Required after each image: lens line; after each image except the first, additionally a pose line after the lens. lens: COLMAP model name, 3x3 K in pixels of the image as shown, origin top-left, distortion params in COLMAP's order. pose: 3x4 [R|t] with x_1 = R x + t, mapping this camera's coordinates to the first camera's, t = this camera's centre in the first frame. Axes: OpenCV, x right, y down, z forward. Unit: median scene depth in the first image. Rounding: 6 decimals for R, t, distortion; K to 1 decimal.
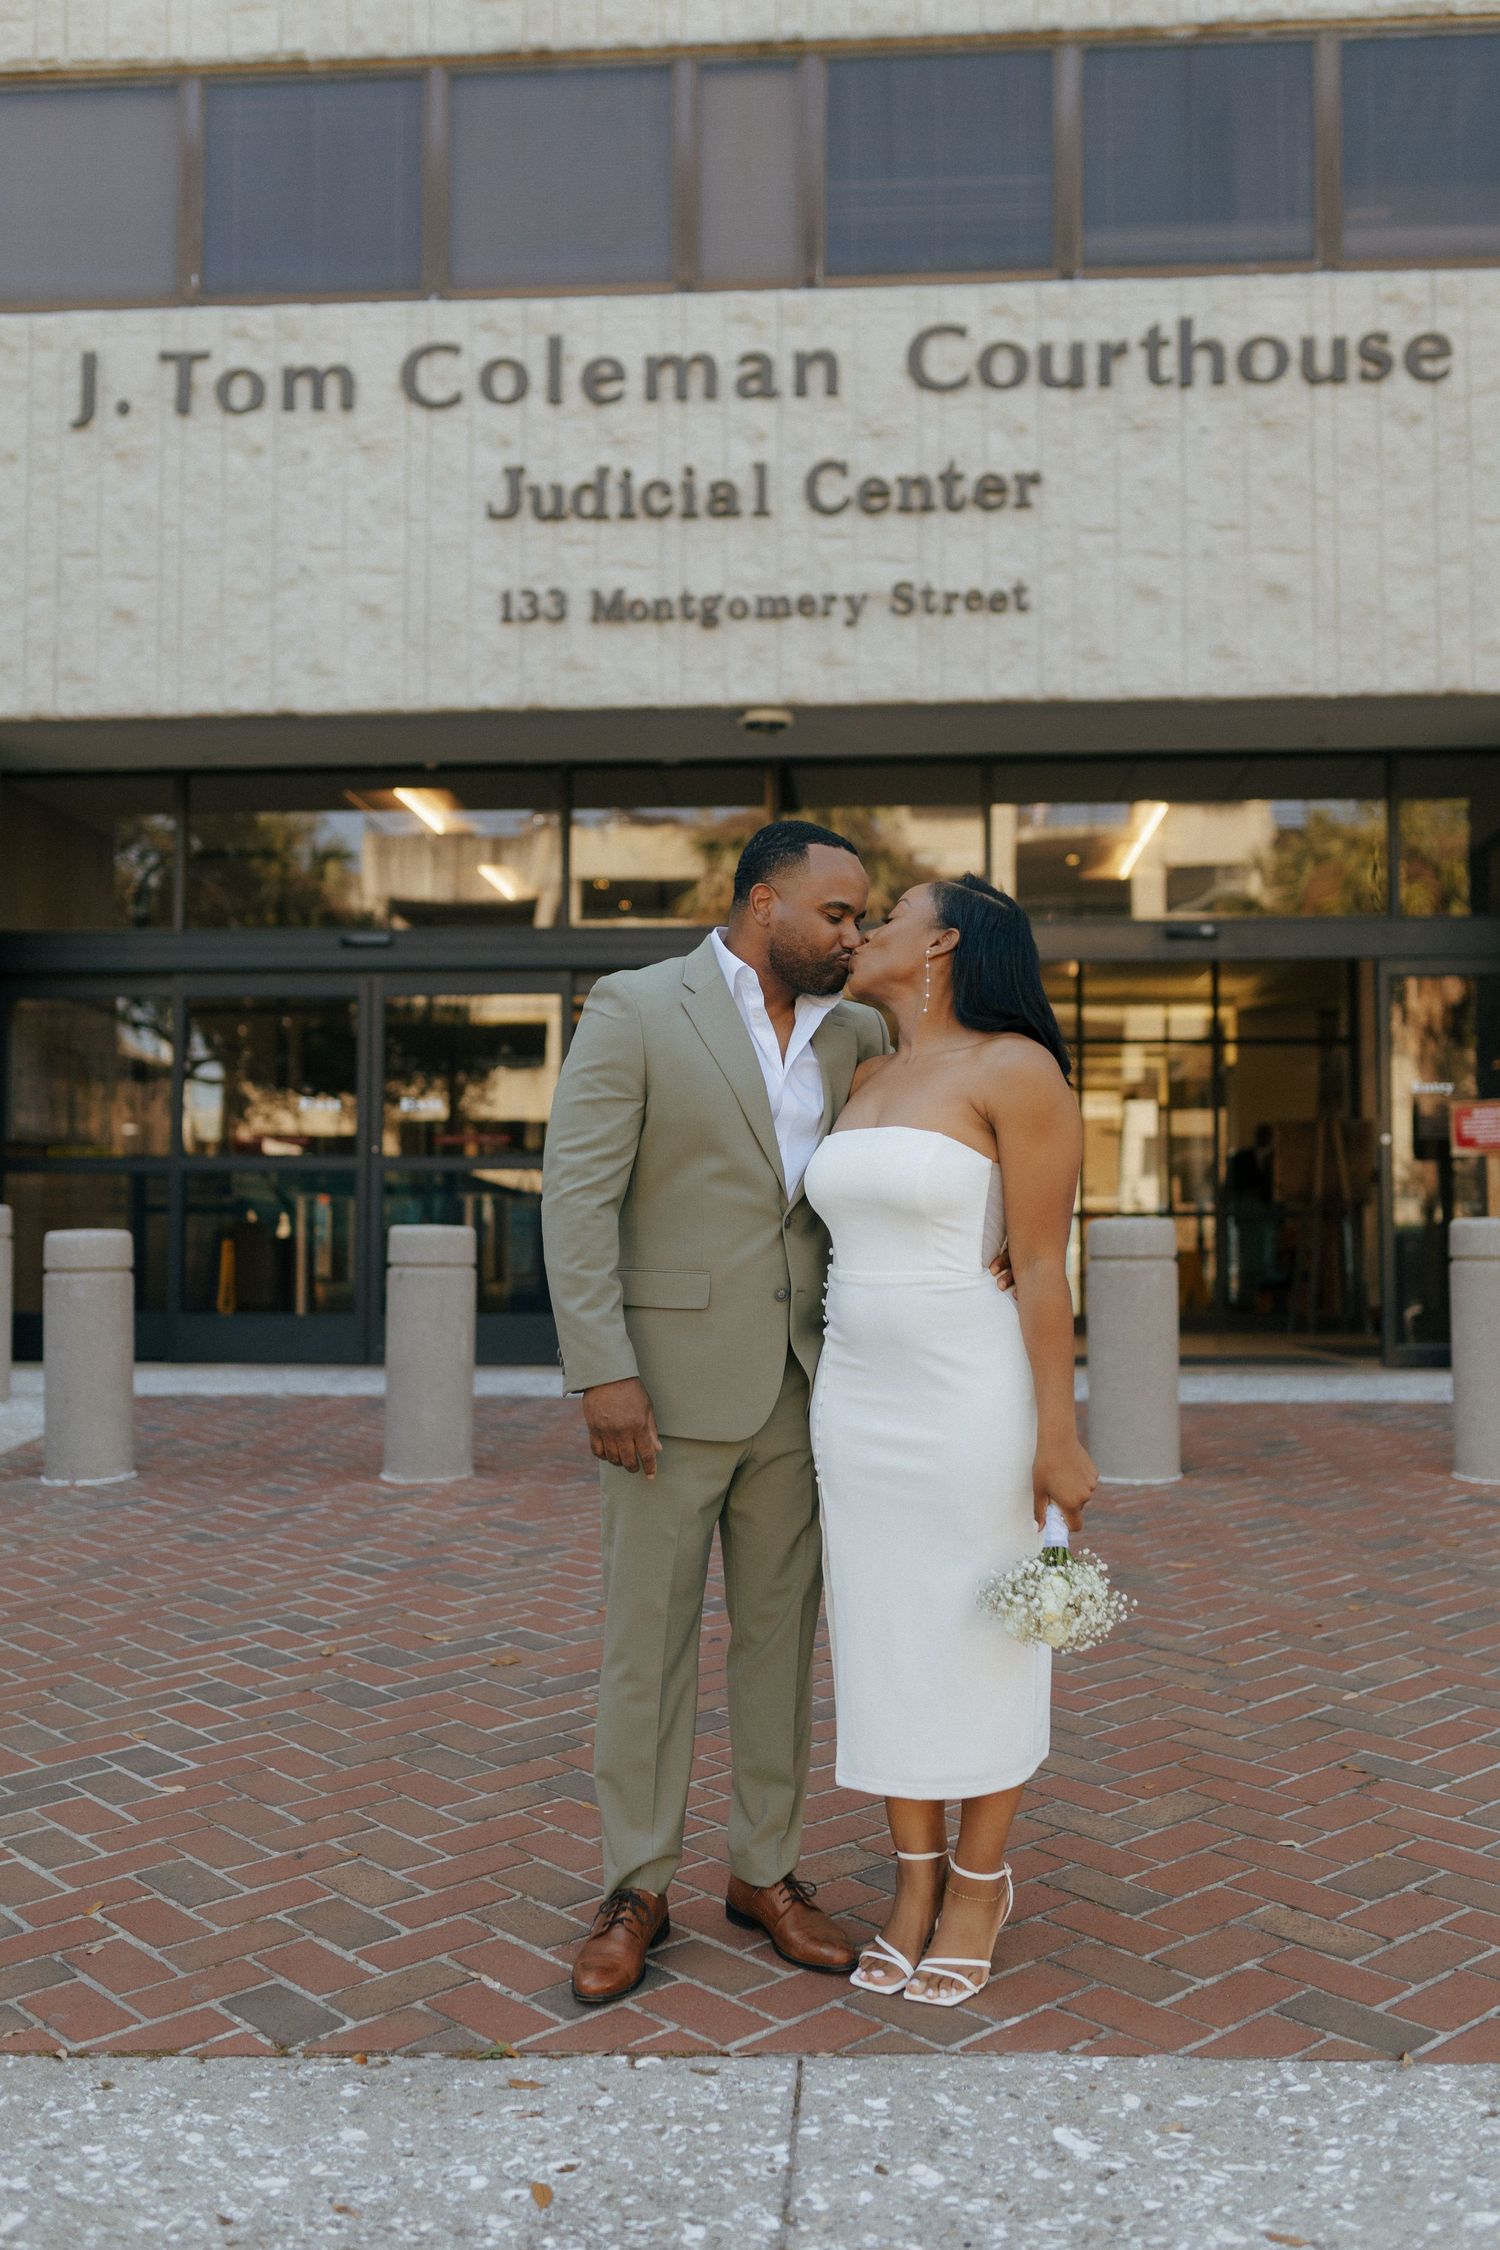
lens RADIAL K [[2339.4, 0, 646.2], [0, 2339.4, 1186.8], [0, 0, 1]] dist [0.006400, -0.001071]
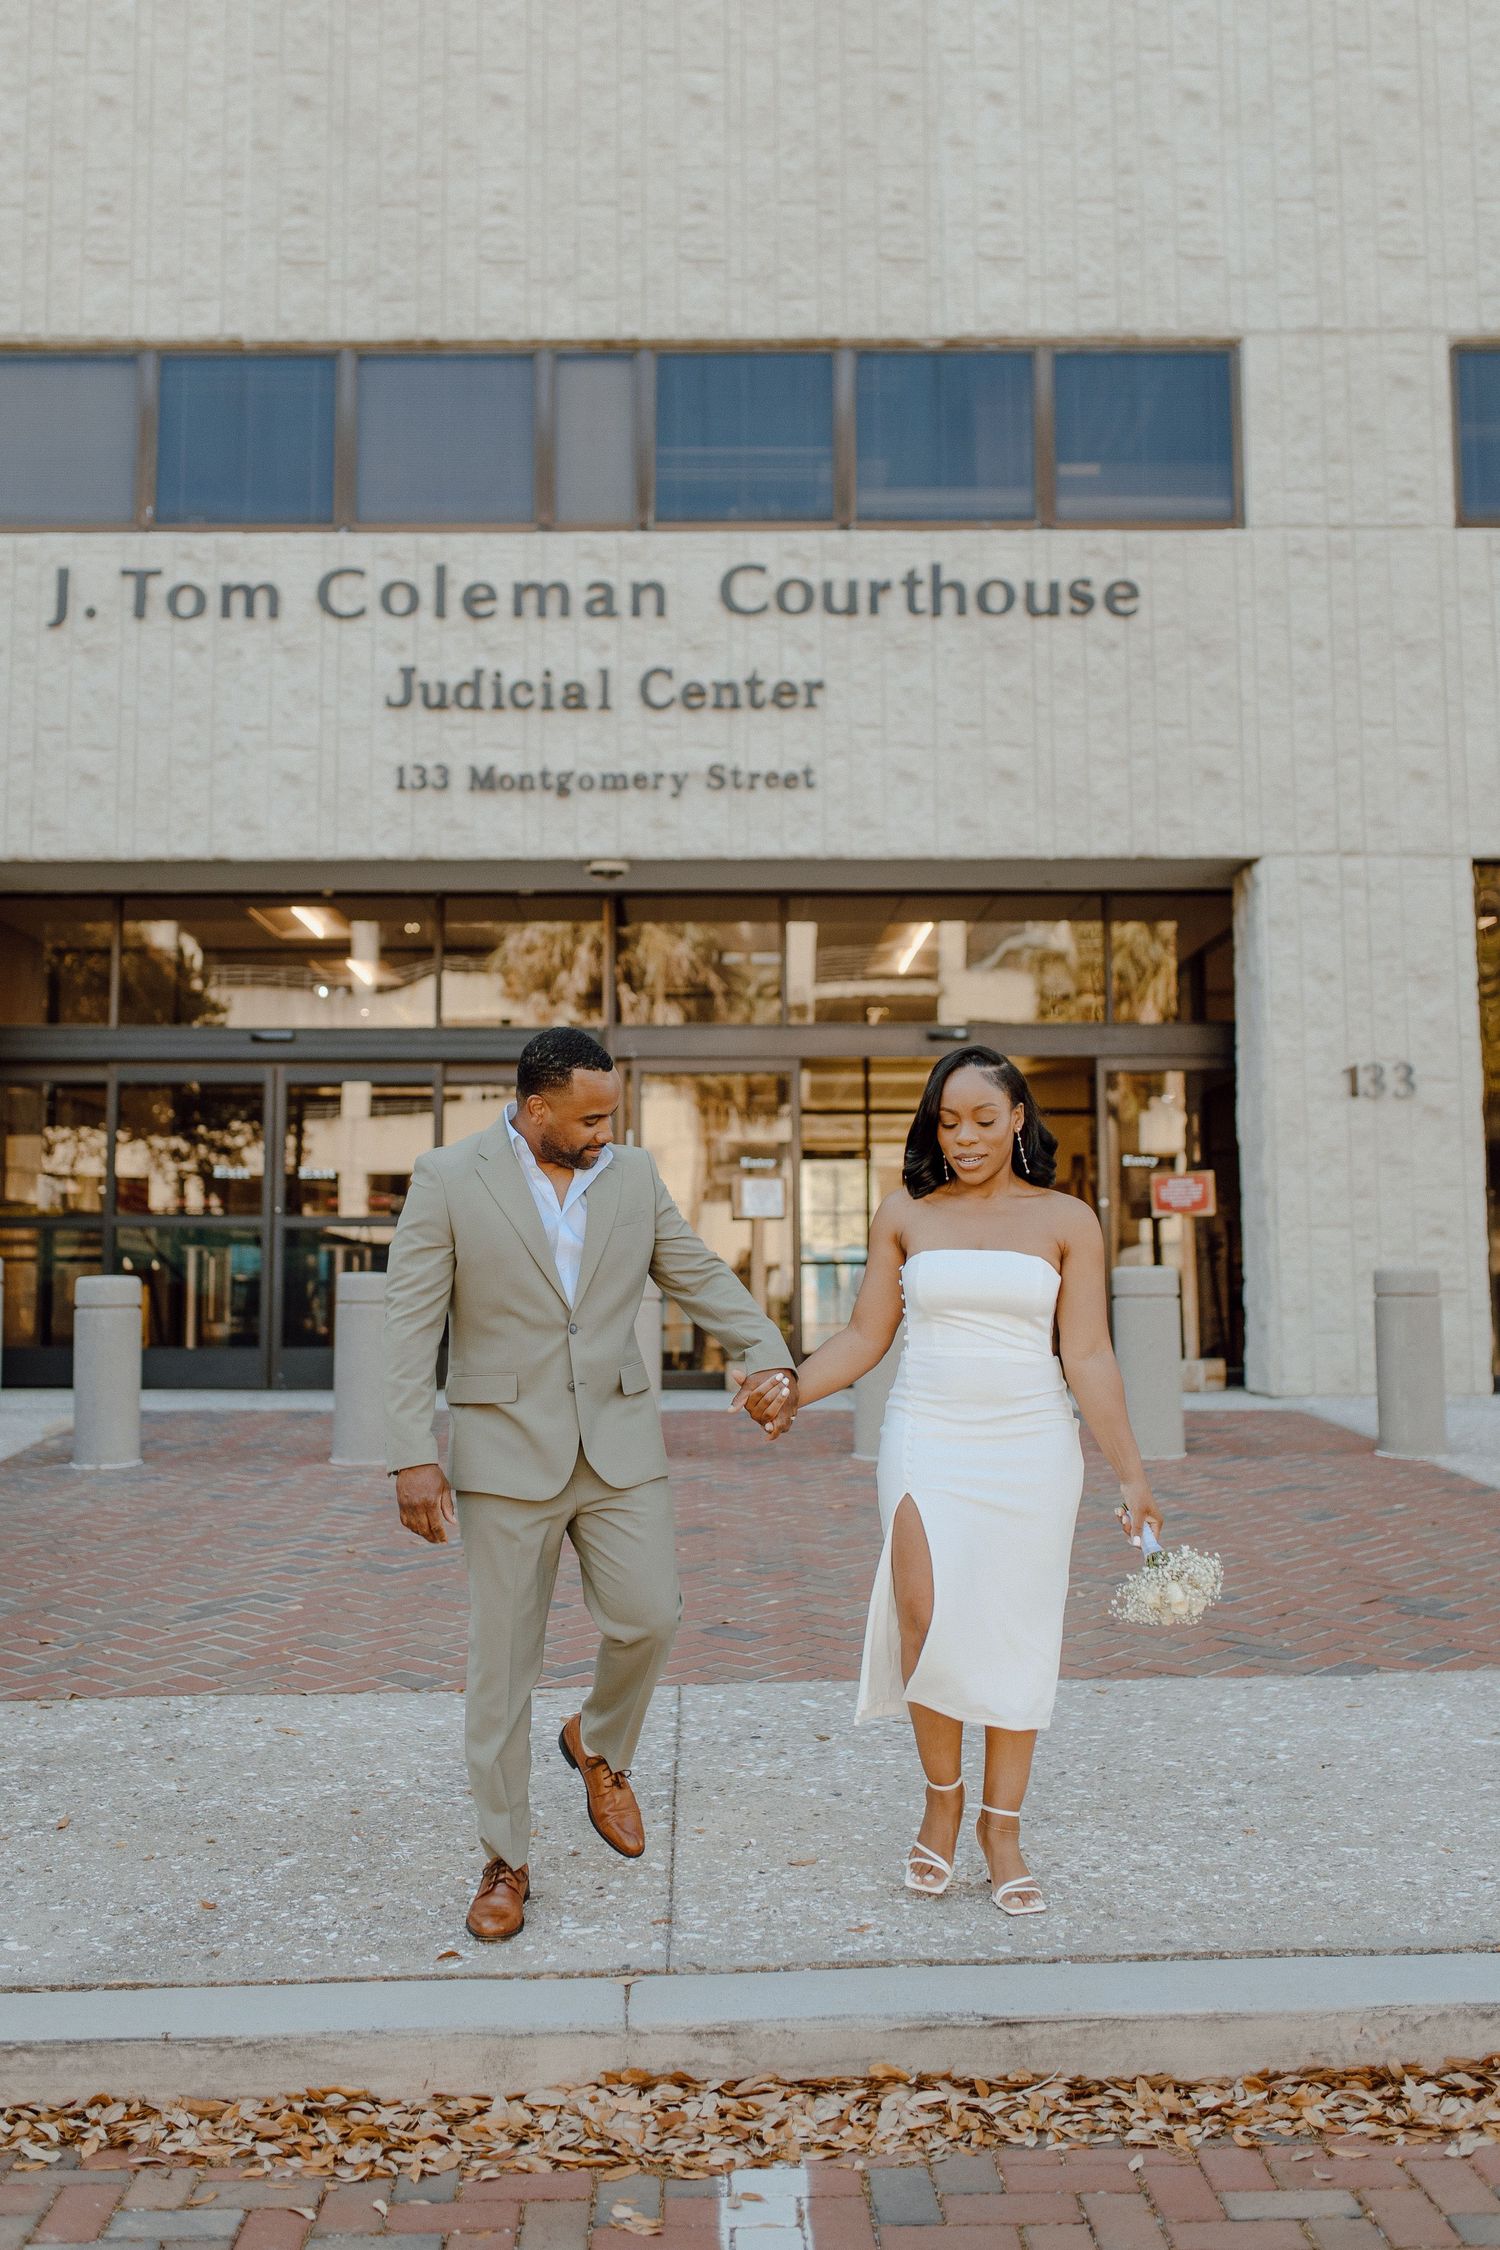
lens RADIAL K [[2339.4, 0, 646.2], [0, 2339.4, 1186.8], [0, 0, 1]] dist [0.006400, -0.001071]
pose [[0.996523, 0.002621, 0.083279, -0.032838], [-0.000911, 0.999788, -0.020568, -0.003814], [-0.083315, 0.020420, 0.996314, -0.252397]]
